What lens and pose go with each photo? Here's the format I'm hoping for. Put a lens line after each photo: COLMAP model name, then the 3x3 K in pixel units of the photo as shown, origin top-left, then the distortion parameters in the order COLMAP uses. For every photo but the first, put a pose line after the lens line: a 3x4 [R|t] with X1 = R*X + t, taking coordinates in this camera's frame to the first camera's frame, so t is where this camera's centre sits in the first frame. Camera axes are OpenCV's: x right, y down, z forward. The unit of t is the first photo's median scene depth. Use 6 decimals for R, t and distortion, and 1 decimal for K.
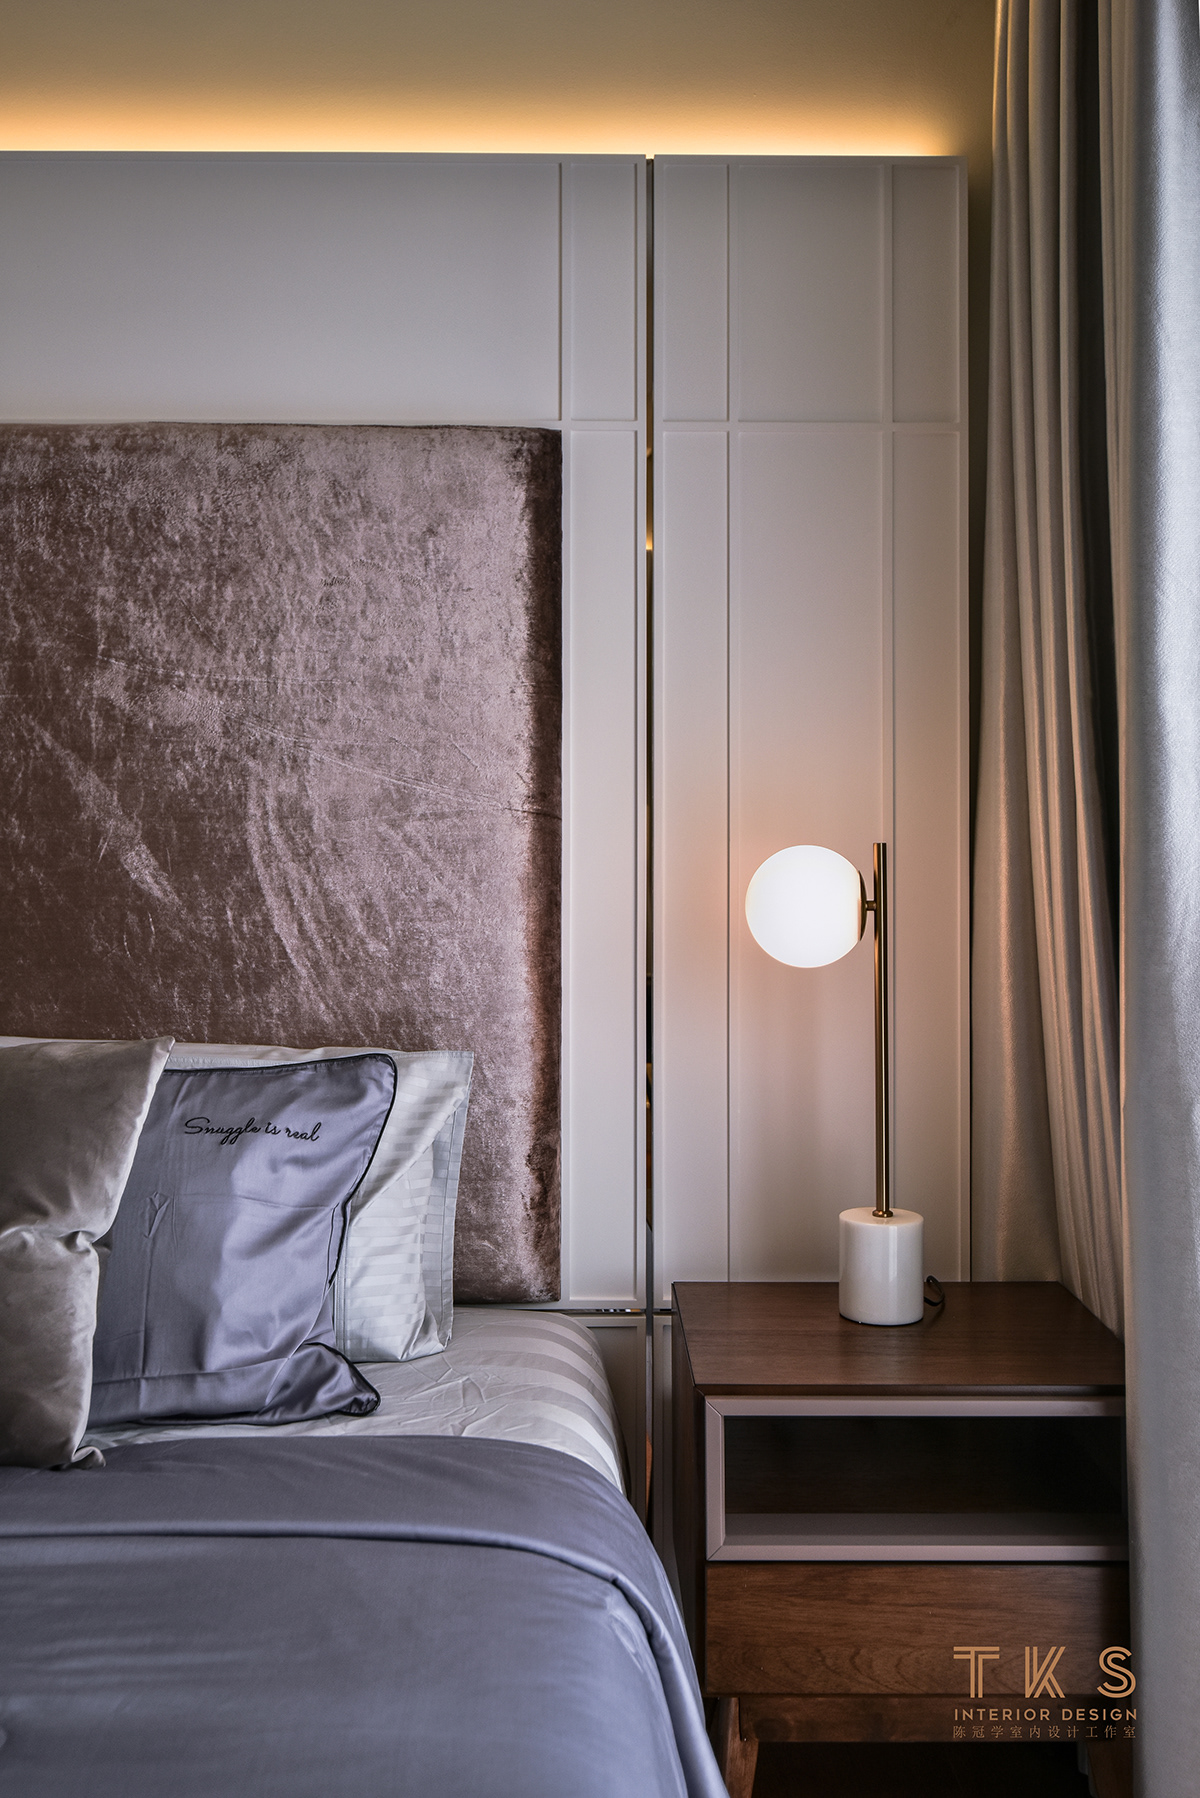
lens RADIAL K [[1769.0, 0, 566.3], [0, 1769.0, 803.1], [0, 0, 1]] dist [0.001945, -0.008551]
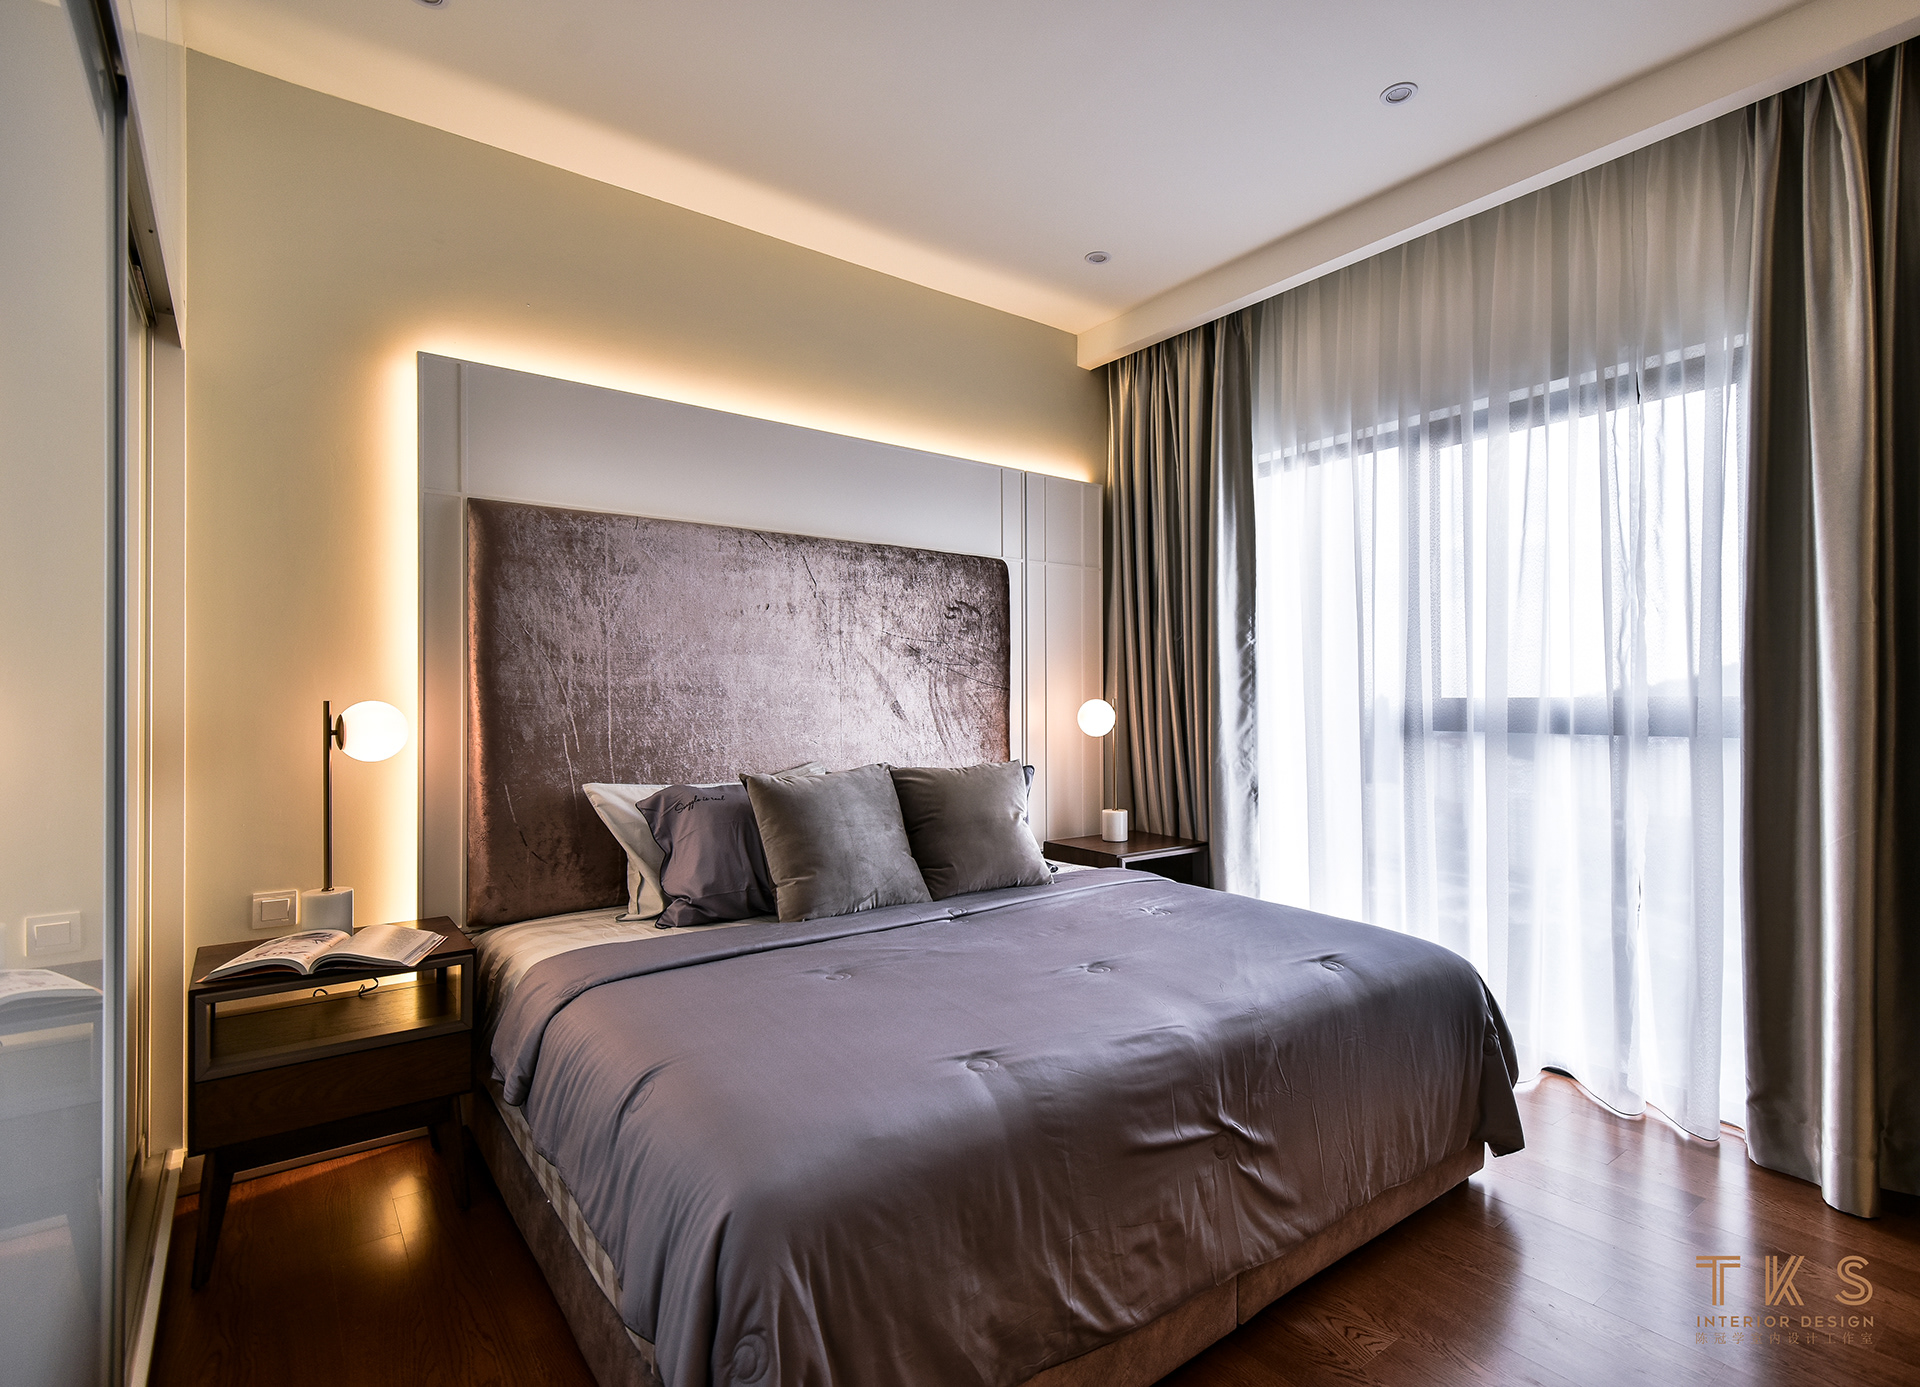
lens RADIAL K [[948.7, 0, 1008.5], [0, 948.7, 695.1], [0, 0, 1]] dist [0.021864, -0.000161]
pose [[0.792495, -0.000782, 0.609878, -1.002614], [-0.007545, 0.999910, 0.011086, -0.002274], [-0.609832, -0.013387, 0.792418, -0.276033]]
